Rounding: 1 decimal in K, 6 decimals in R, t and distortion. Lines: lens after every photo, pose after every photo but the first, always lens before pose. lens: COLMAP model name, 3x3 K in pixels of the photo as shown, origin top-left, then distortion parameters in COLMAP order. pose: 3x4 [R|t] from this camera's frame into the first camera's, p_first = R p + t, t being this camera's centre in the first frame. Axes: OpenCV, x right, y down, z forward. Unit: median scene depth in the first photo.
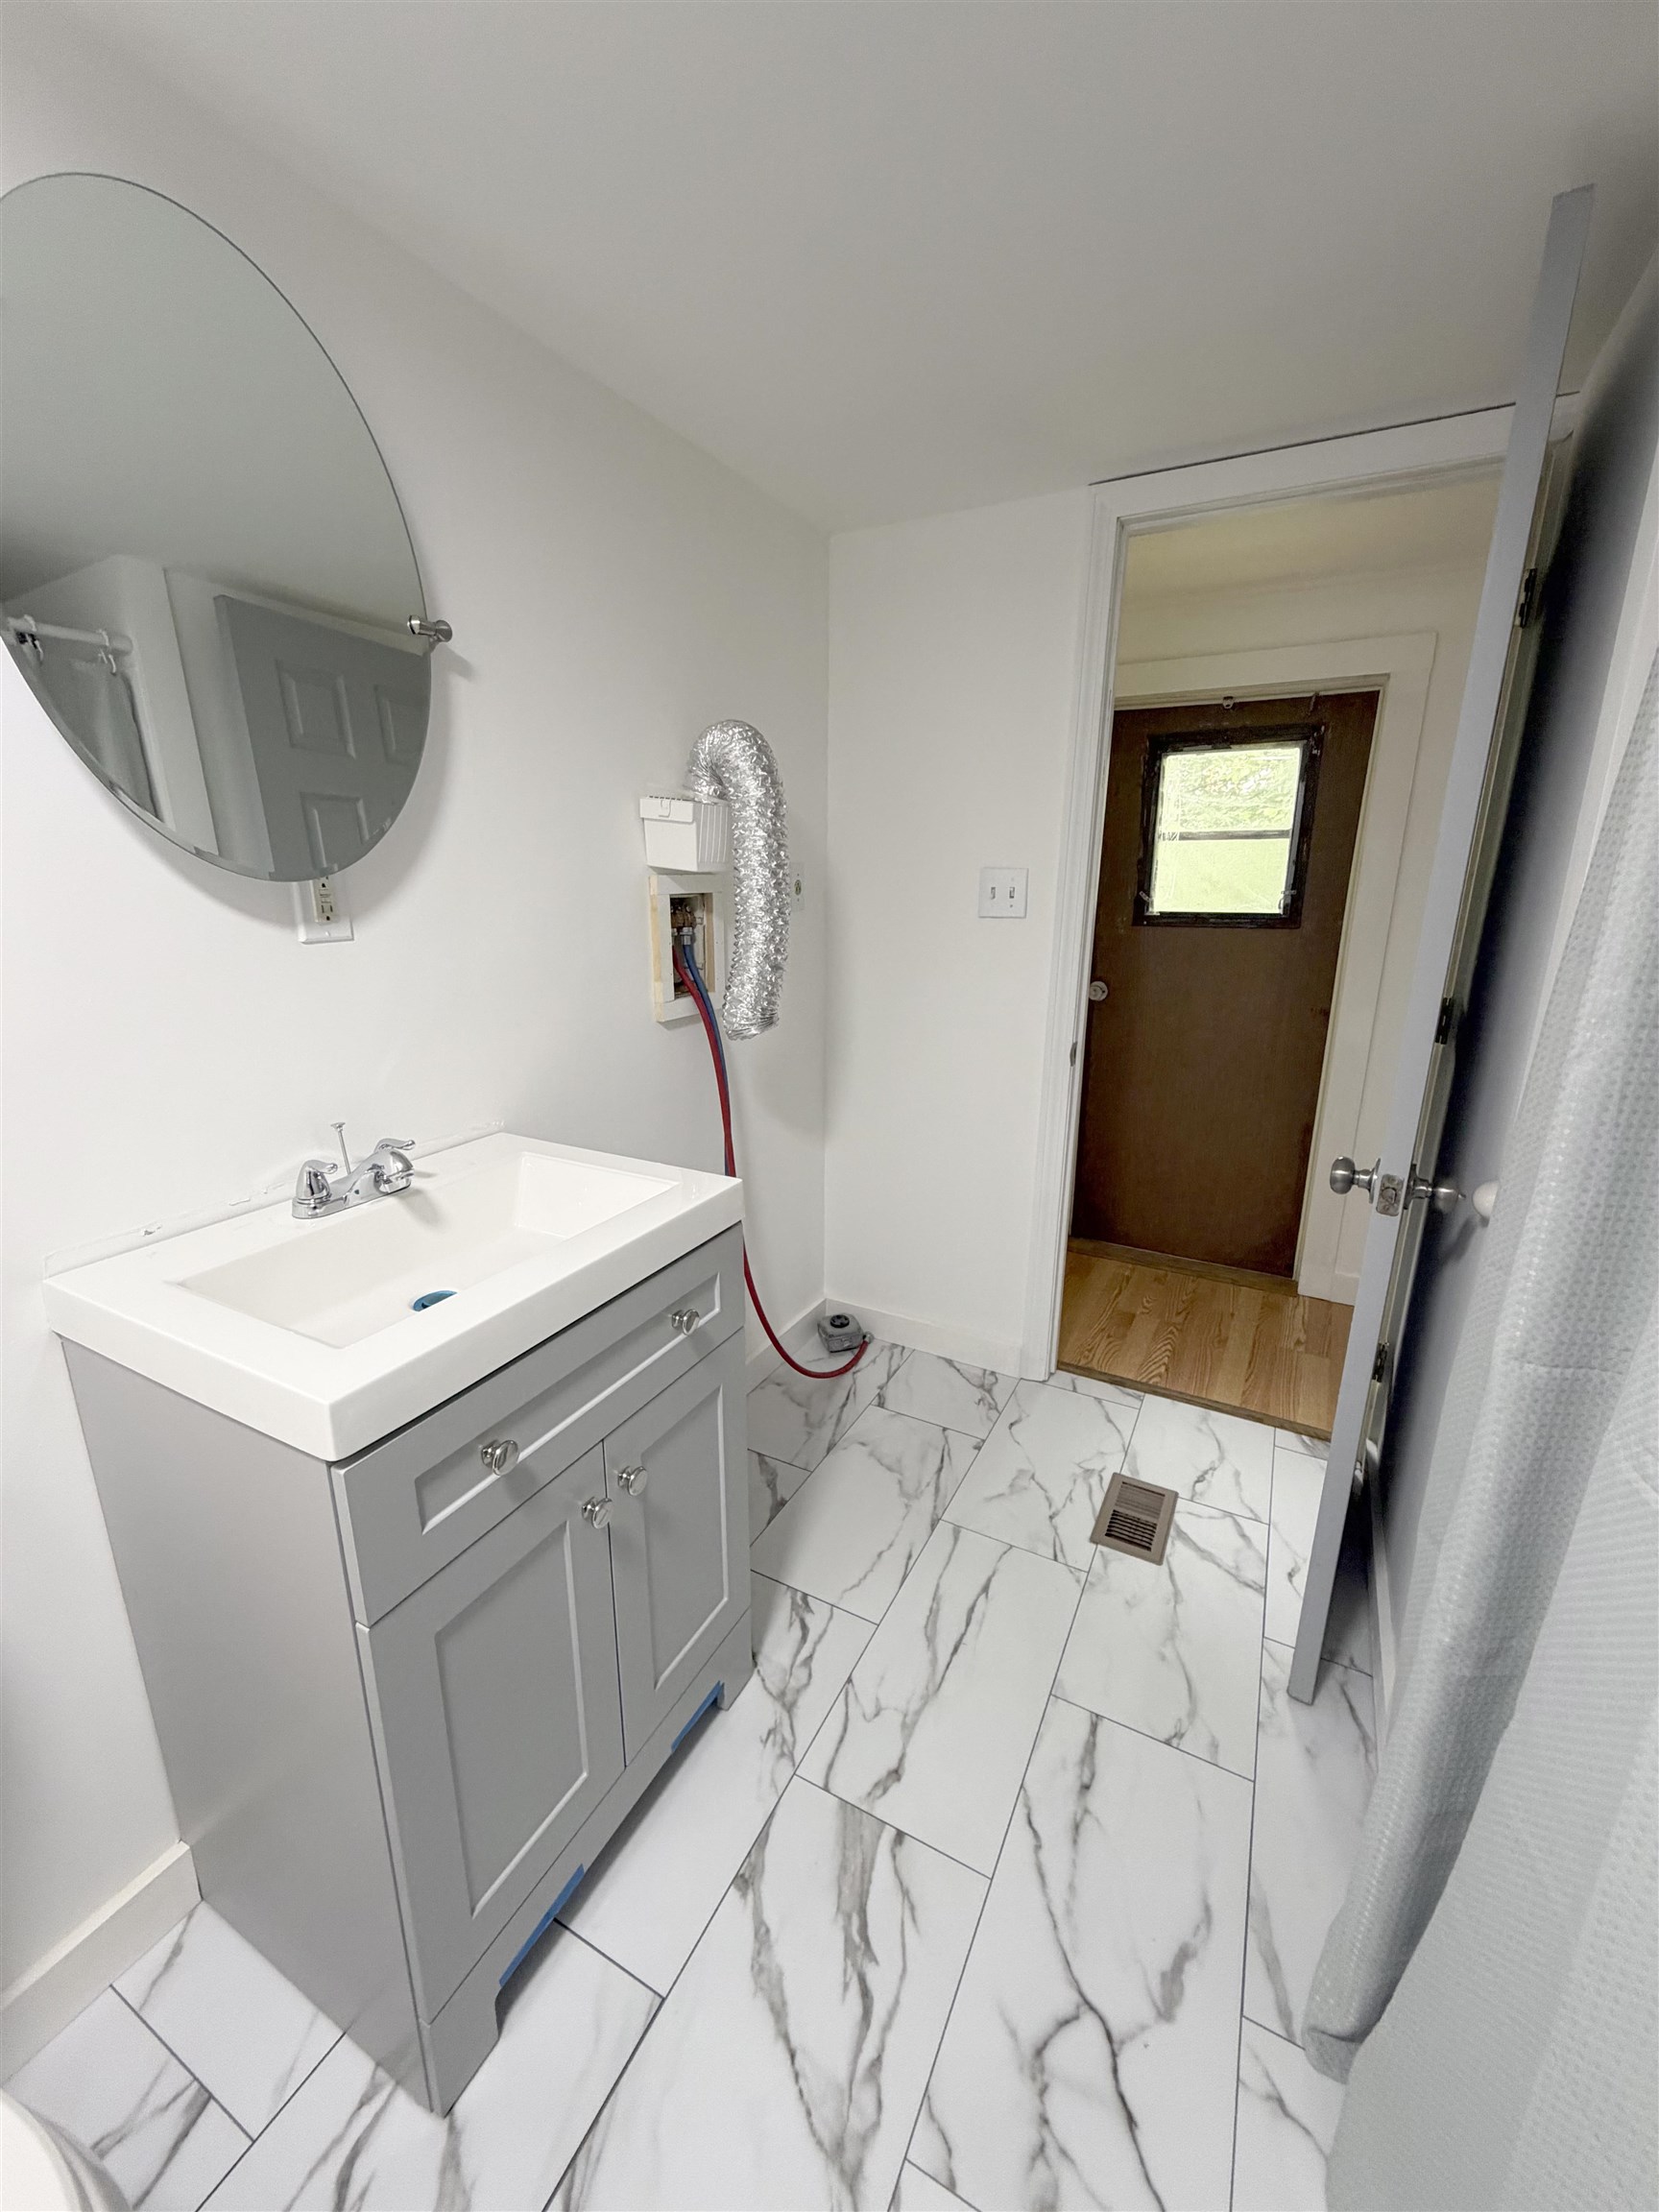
lens RADIAL K [[883.0, 0, 829.4], [0, 883.0, 1102.1], [0, 0, 1]] dist [0.000435, 0.000614]
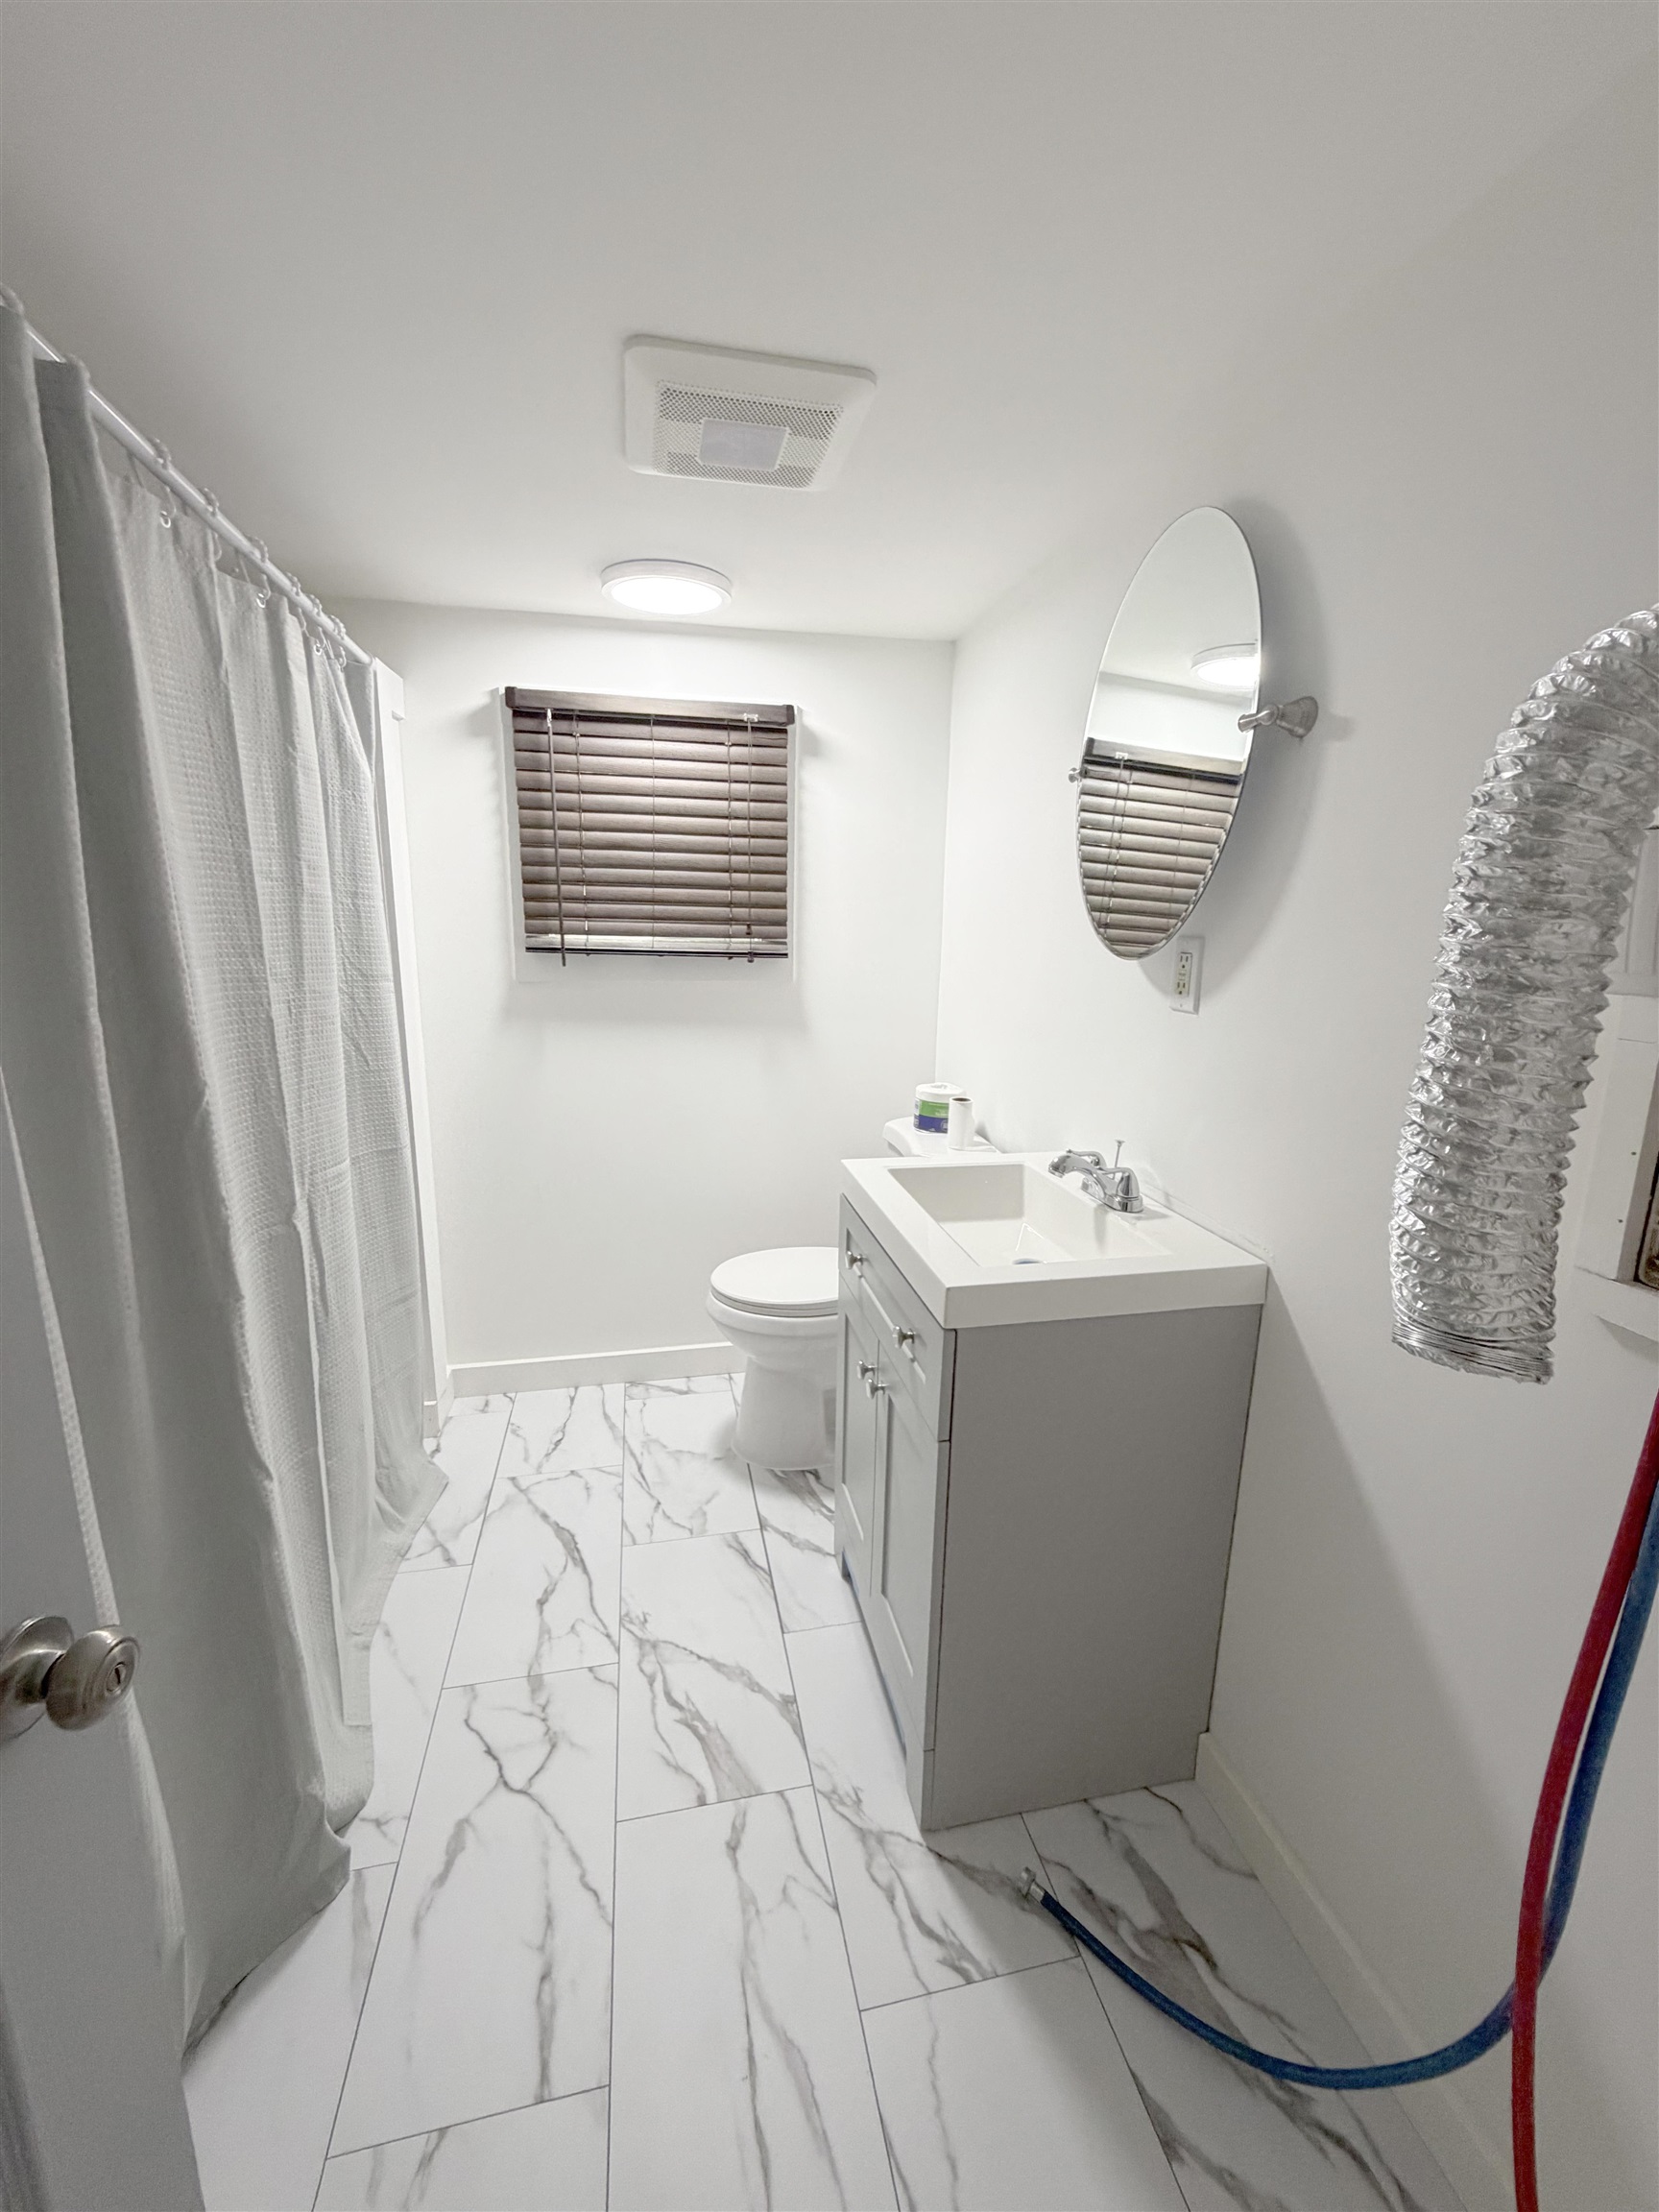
lens RADIAL K [[883.0, 0, 829.4], [0, 883.0, 1102.1], [0, 0, 1]] dist [0.000435, 0.000614]
pose [[-0.767964, 0.110536, -0.630883, 0.525647], [-0.185365, 0.904486, 0.384116, -0.395664], [0.613084, 0.411931, -0.674123, 1.393550]]
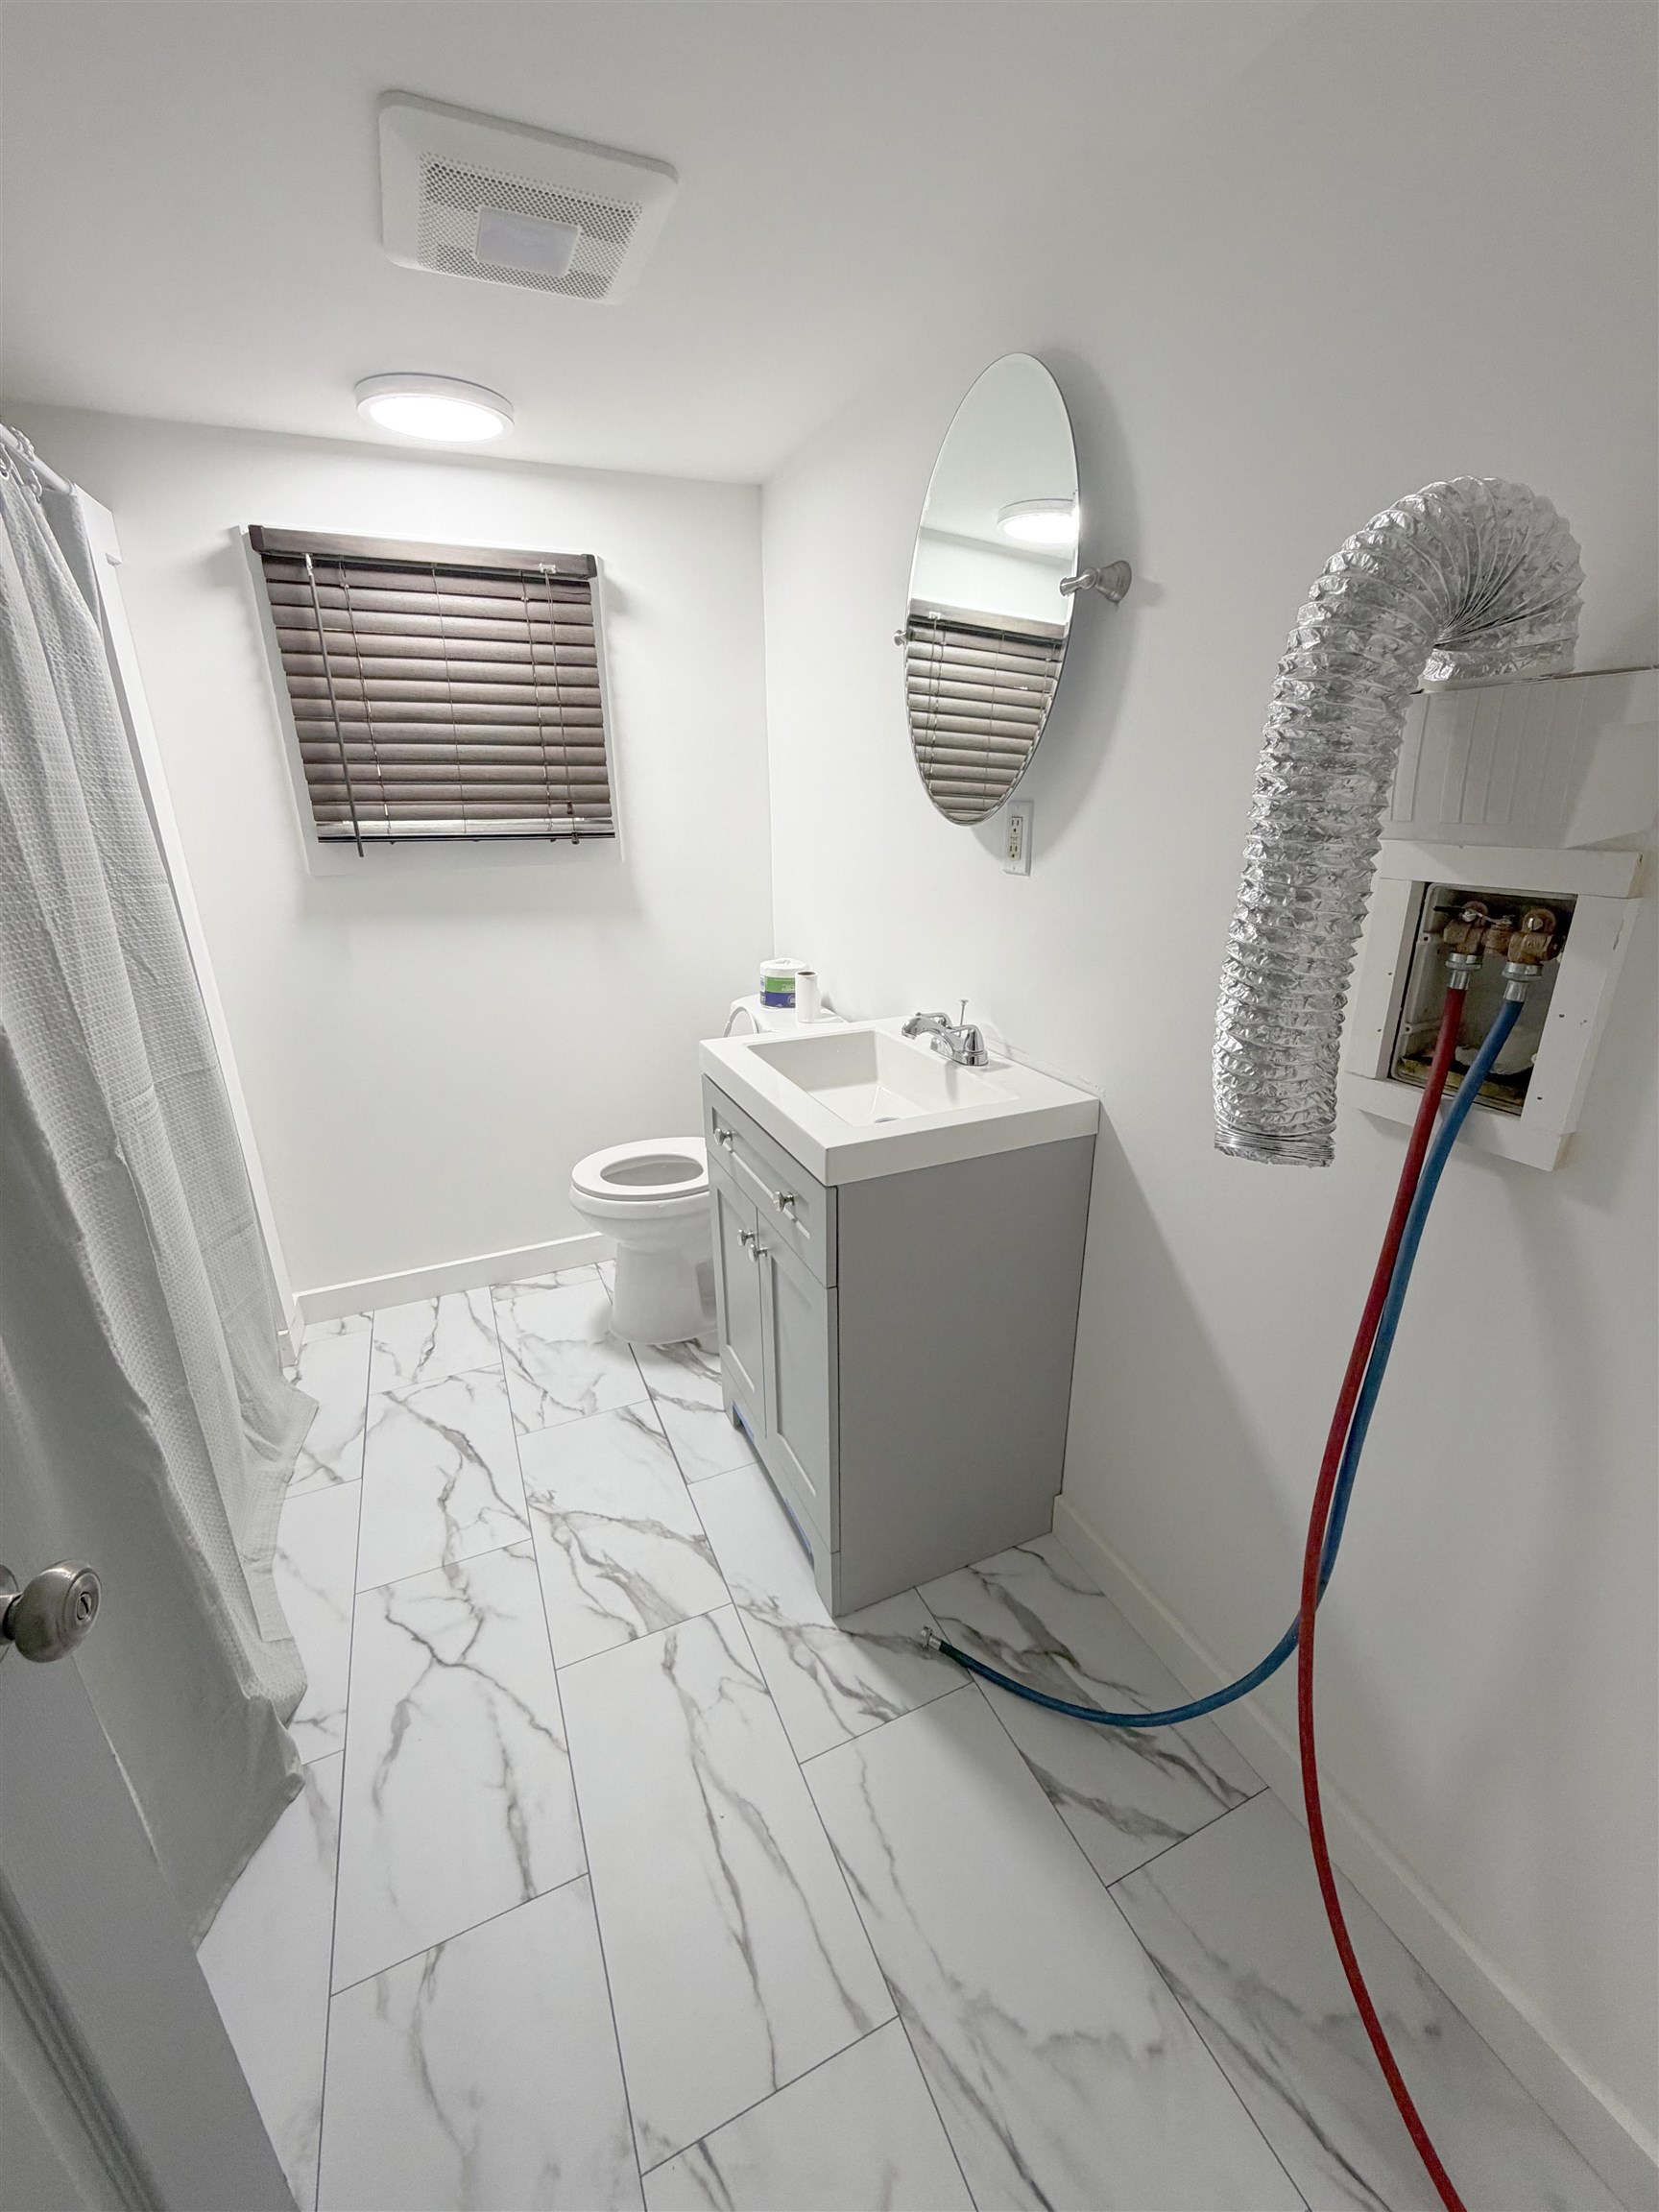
lens RADIAL K [[883.0, 0, 829.4], [0, 883.0, 1102.1], [0, 0, 1]] dist [0.000435, 0.000614]
pose [[-0.615914, 0.262160, -0.742914, 0.583743], [-0.193941, 0.863531, 0.465511, -0.393142], [0.763568, 0.430797, -0.481017, 1.381433]]
